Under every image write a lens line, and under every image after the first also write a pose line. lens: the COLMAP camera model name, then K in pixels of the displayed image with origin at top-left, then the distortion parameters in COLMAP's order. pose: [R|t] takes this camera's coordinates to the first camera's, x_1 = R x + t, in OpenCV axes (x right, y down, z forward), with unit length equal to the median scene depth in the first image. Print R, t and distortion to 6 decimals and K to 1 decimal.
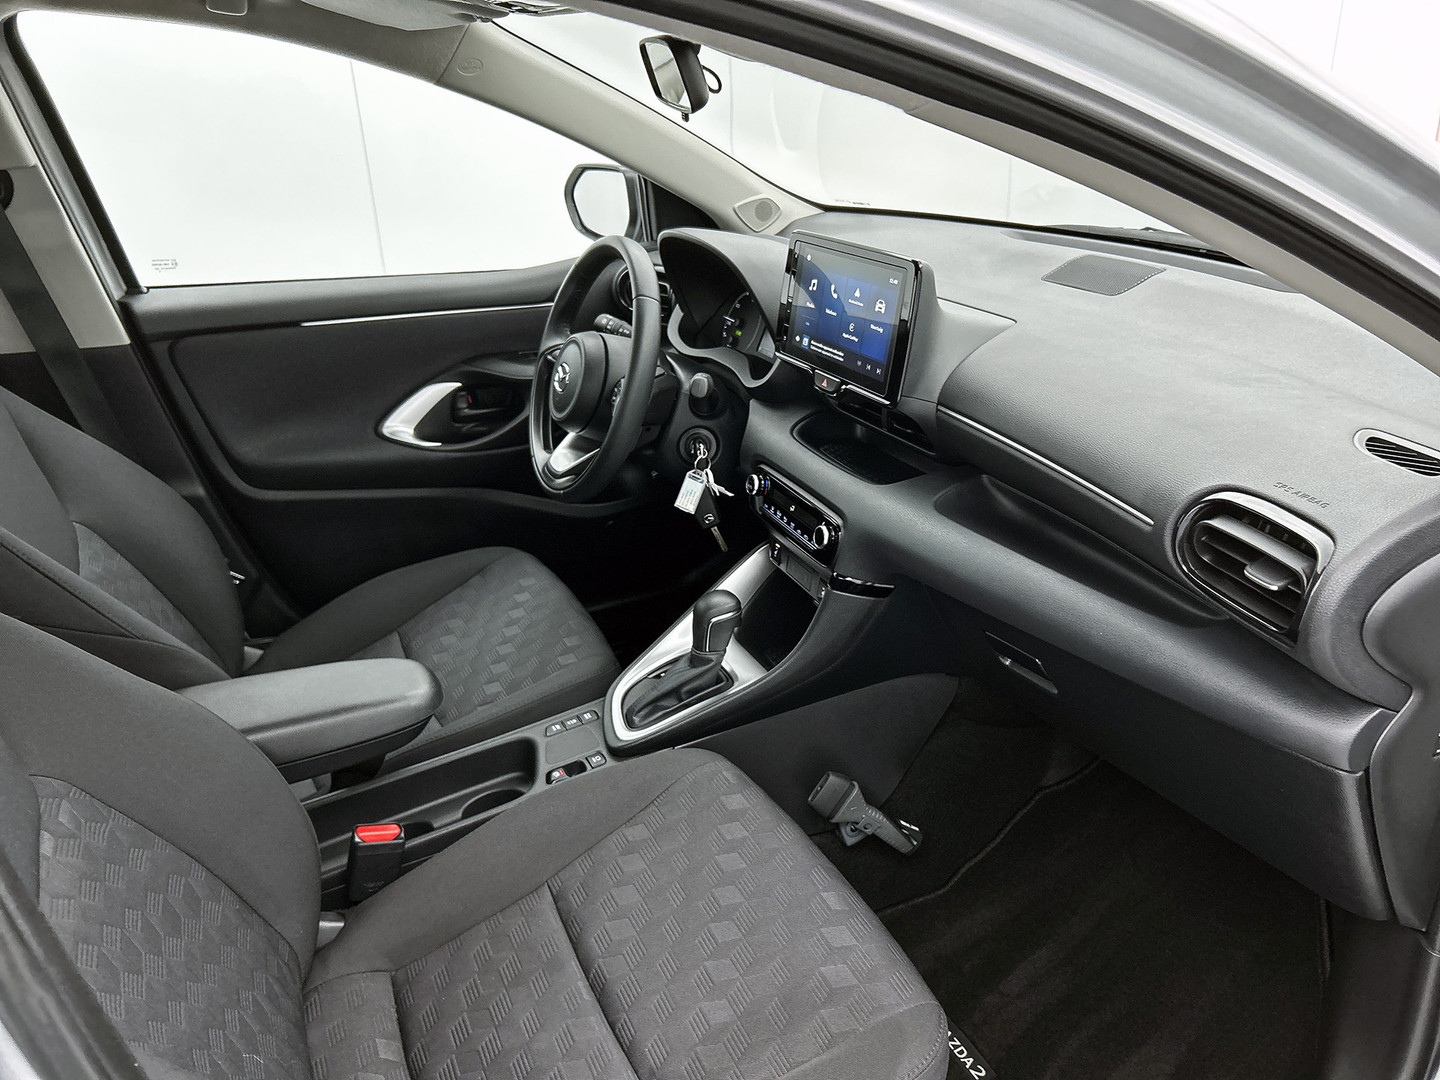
lens RADIAL K [[1111.5, 0, 720.0], [0, 1111.5, 540.0], [0, 0, 1]] dist [0.074995, -0.101666]
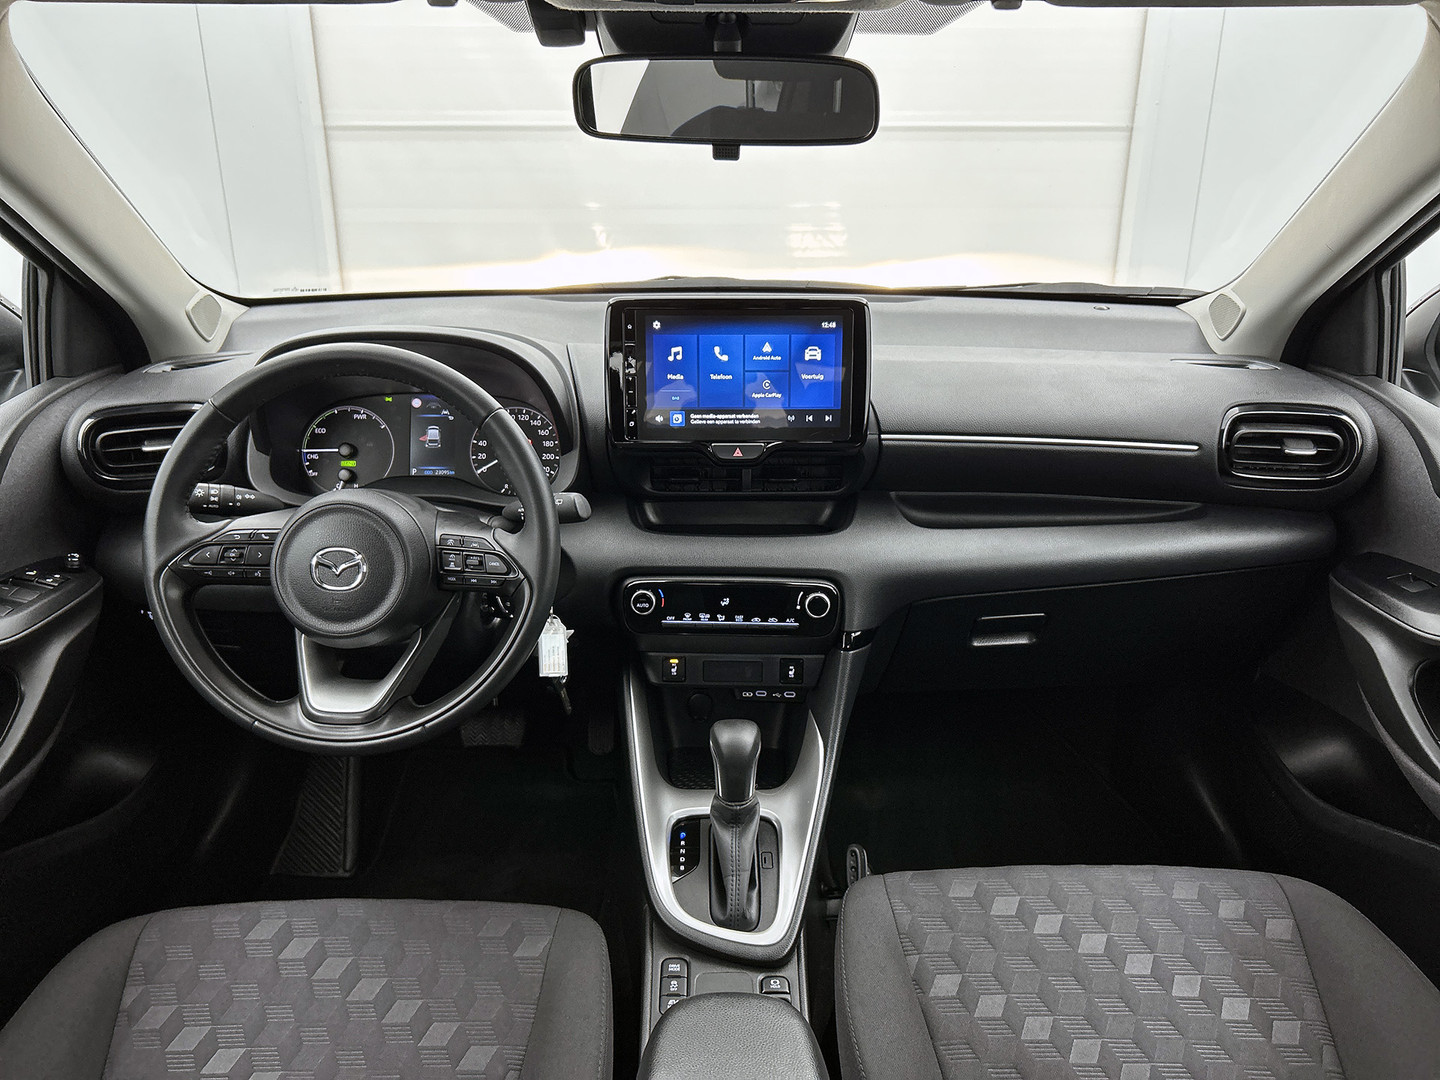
lens RADIAL K [[1111.5, 0, 720.0], [0, 1111.5, 540.0], [0, 0, 1]] dist [0.074995, -0.101666]
pose [[0.419622, -0.281741, 0.862867, -0.710381], [0.351397, 0.926908, 0.131764, -0.199001], [-0.836922, 0.247918, 0.487954, 0.588328]]
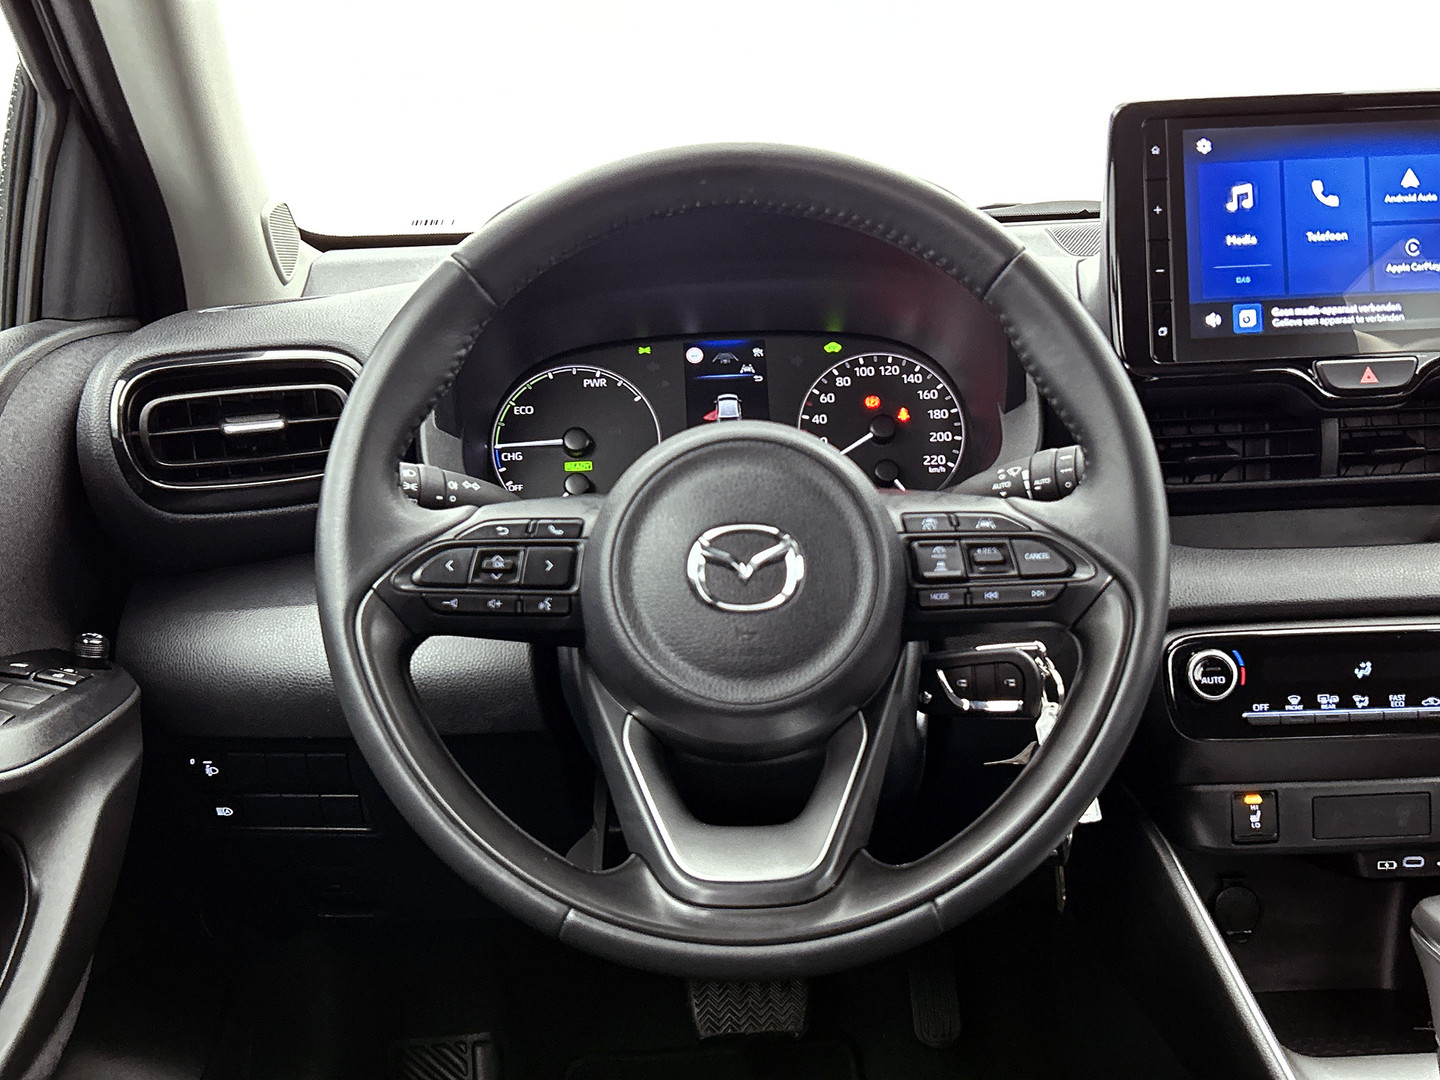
lens RADIAL K [[1538.9, 0, 720.0], [0, 1538.9, 540.0], [0, 0, 1]] dist [0.214911, -0.507717]
pose [[0.387106, -0.148315, 0.910028, -0.626795], [0.396179, 0.917979, -0.018915, -0.173591], [-0.832581, 0.367856, 0.414115, 0.977076]]
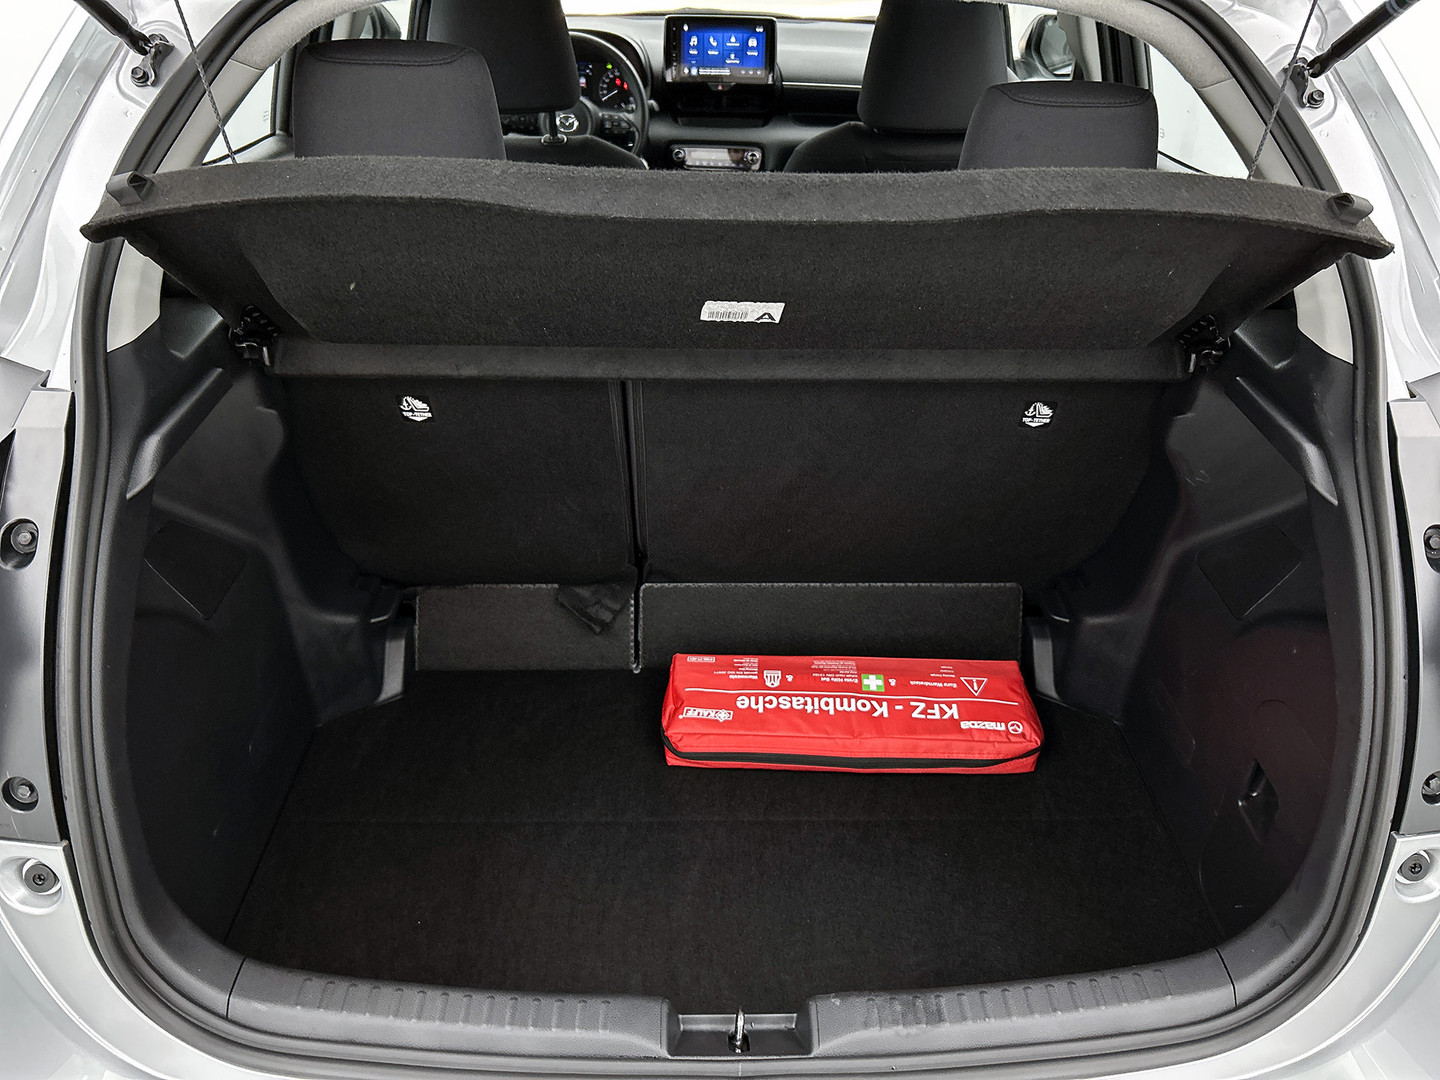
lens RADIAL K [[1087.2, 0, 720.0], [0, 1087.2, 540.0], [0, 0, 1]] dist [0.001374, 0.001182]
pose [[0.406779, -0.452957, 0.793323, -1.927568], [0.336370, 0.881671, 0.330926, -0.066527], [-0.849345, 0.132236, 0.511006, 0.059697]]
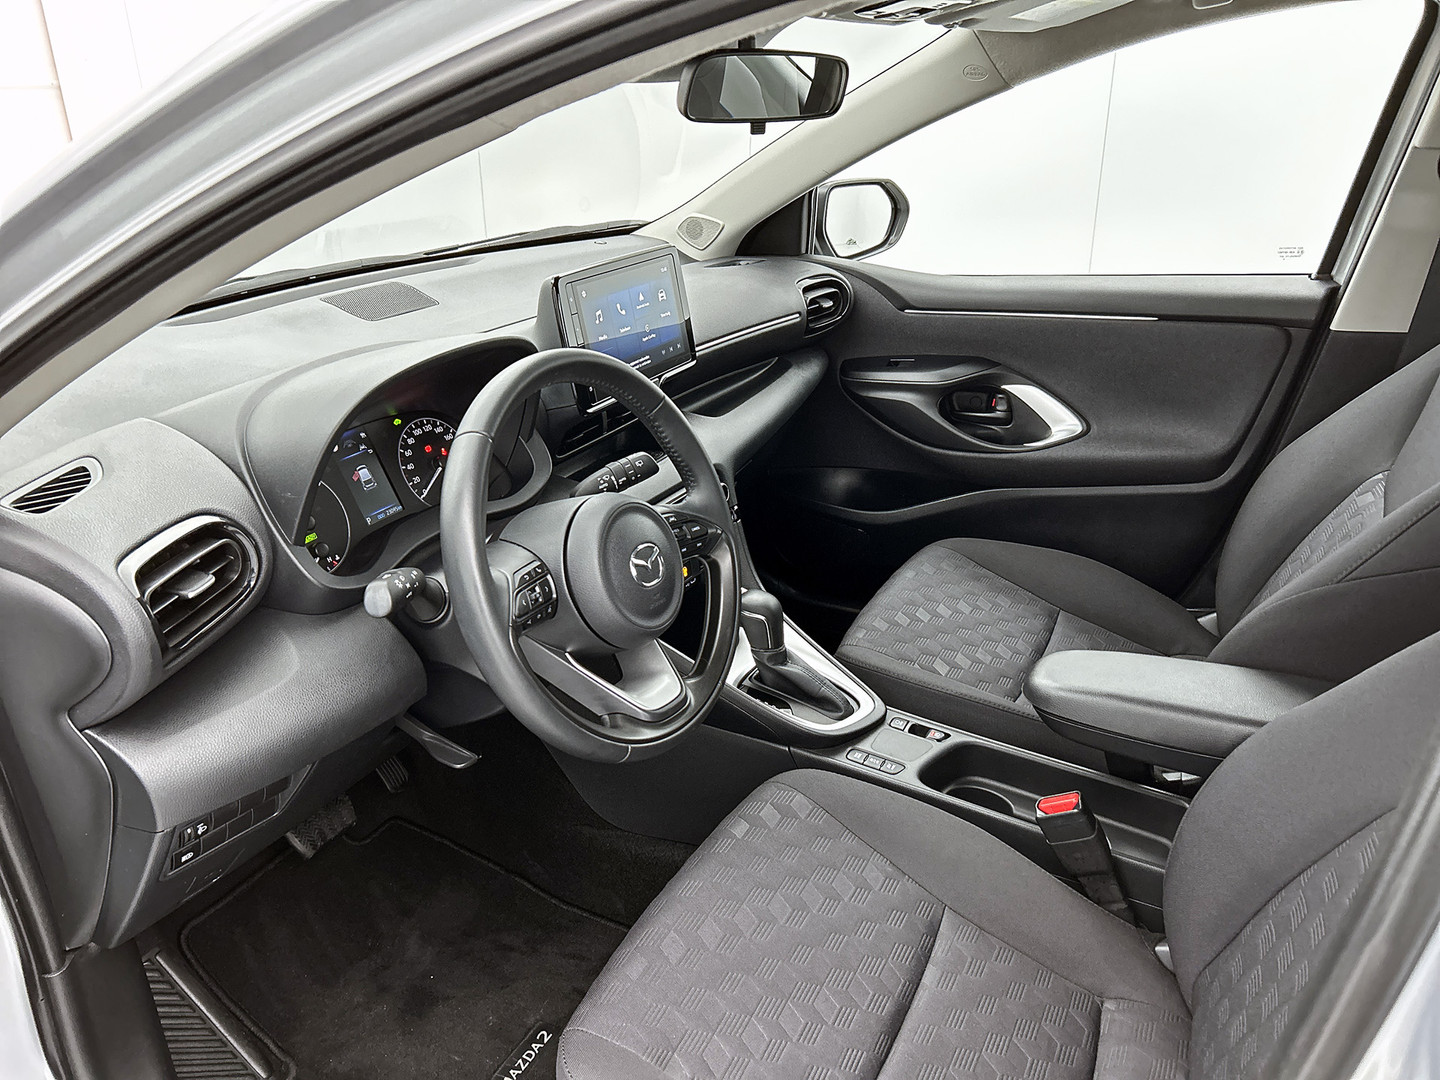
lens RADIAL K [[1087.2, 0, 720.0], [0, 1087.2, 540.0], [0, 0, 1]] dist [0.001374, 0.001182]
pose [[-0.605912, -0.276503, 0.745934, -0.738324], [0.347616, 0.751379, 0.560885, -0.580387], [-0.715565, 0.599146, -0.359153, 1.396887]]
